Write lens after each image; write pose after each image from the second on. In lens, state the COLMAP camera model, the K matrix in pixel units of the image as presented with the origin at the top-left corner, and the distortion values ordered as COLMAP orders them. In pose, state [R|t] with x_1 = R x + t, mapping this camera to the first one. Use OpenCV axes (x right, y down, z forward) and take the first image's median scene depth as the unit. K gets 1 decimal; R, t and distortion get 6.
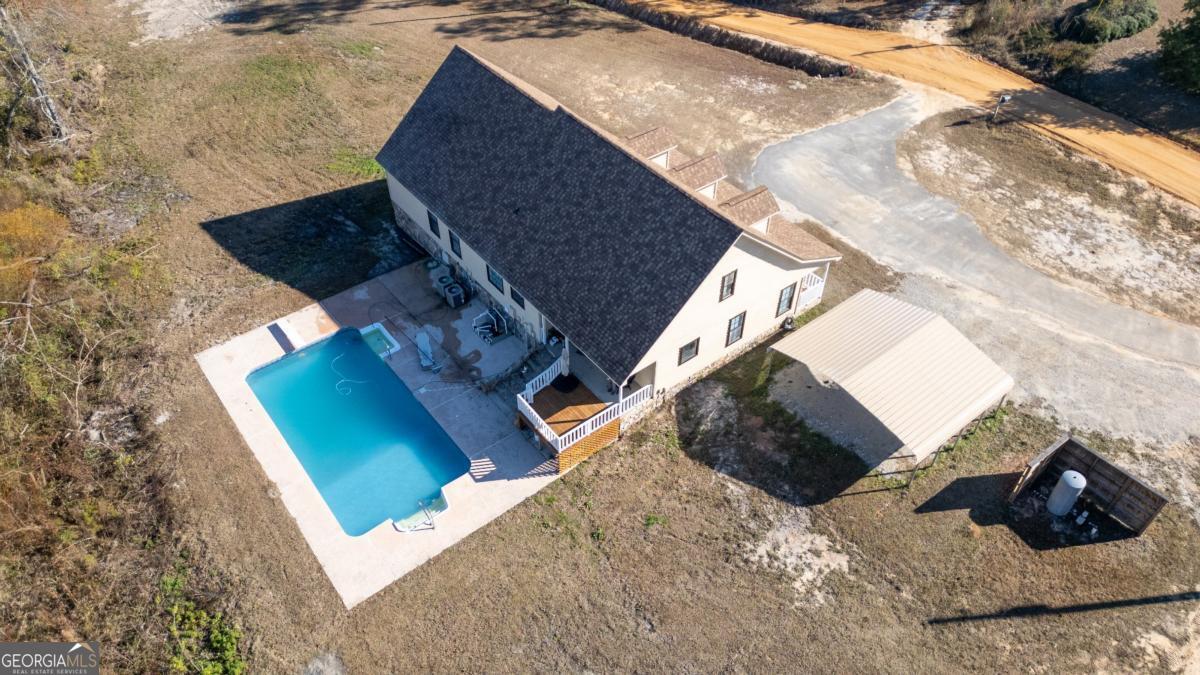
lens RADIAL K [[845.9, 0, 605.6], [0, 845.9, 333.8], [0, 0, 1]] dist [0.042695, -0.028402]
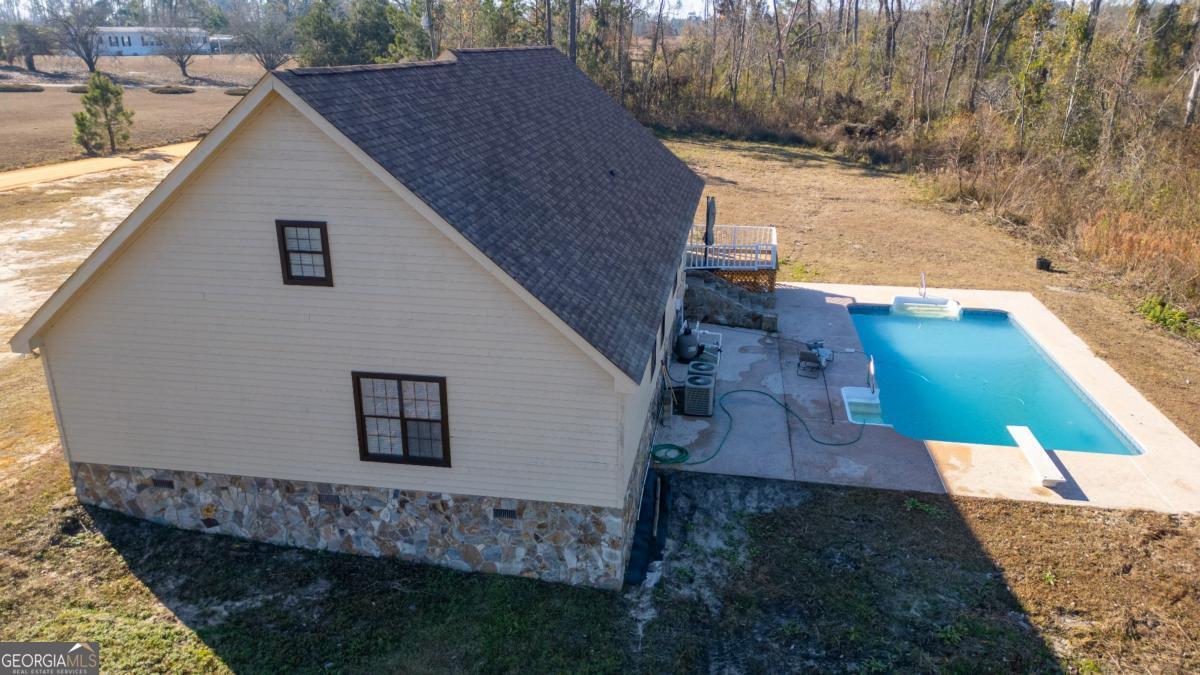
lens RADIAL K [[845.9, 0, 596.3], [0, 845.9, 338.0], [0, 0, 1]] dist [0.042695, -0.028402]
pose [[-0.671747, -0.255289, 0.695402, -0.470720], [0.504967, 0.529036, 0.682004, -0.432250], [-0.542001, 0.809289, -0.226466, 1.075286]]
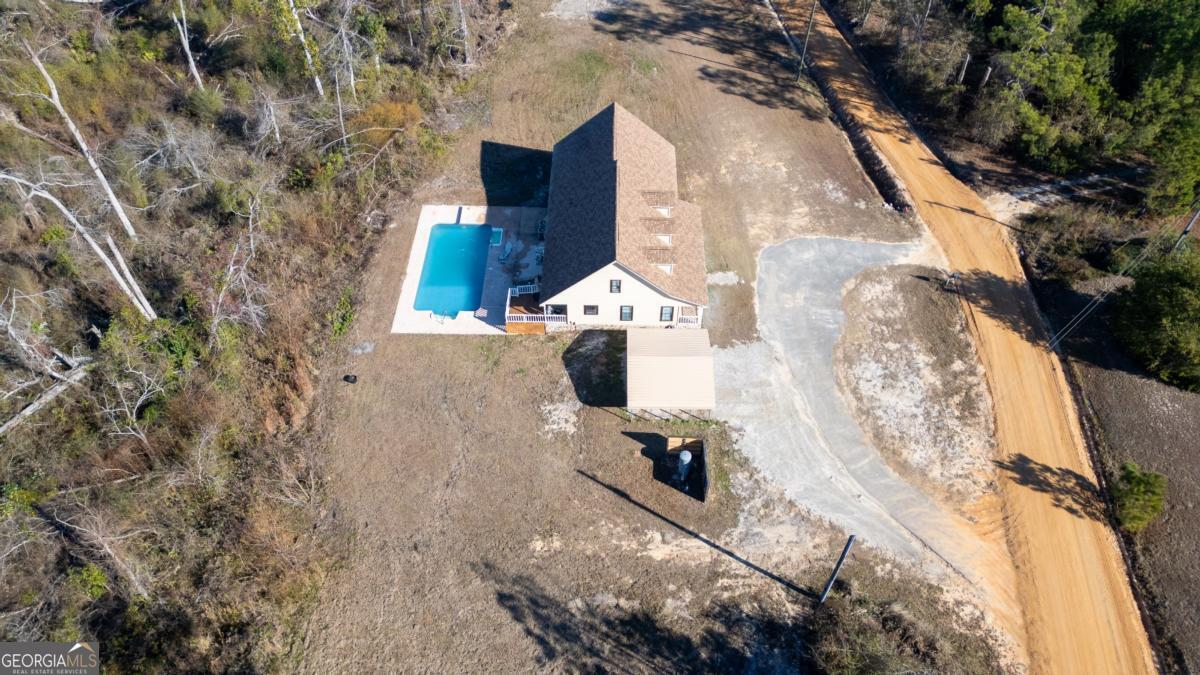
lens RADIAL K [[845.9, 0, 597.0], [0, 845.9, 336.3], [0, 0, 1]] dist [0.042695, -0.028402]
pose [[0.774283, 0.468879, -0.425016, 0.746220], [-0.434327, 0.882181, 0.181980, -0.218645], [0.460268, 0.043691, 0.886704, -0.515735]]
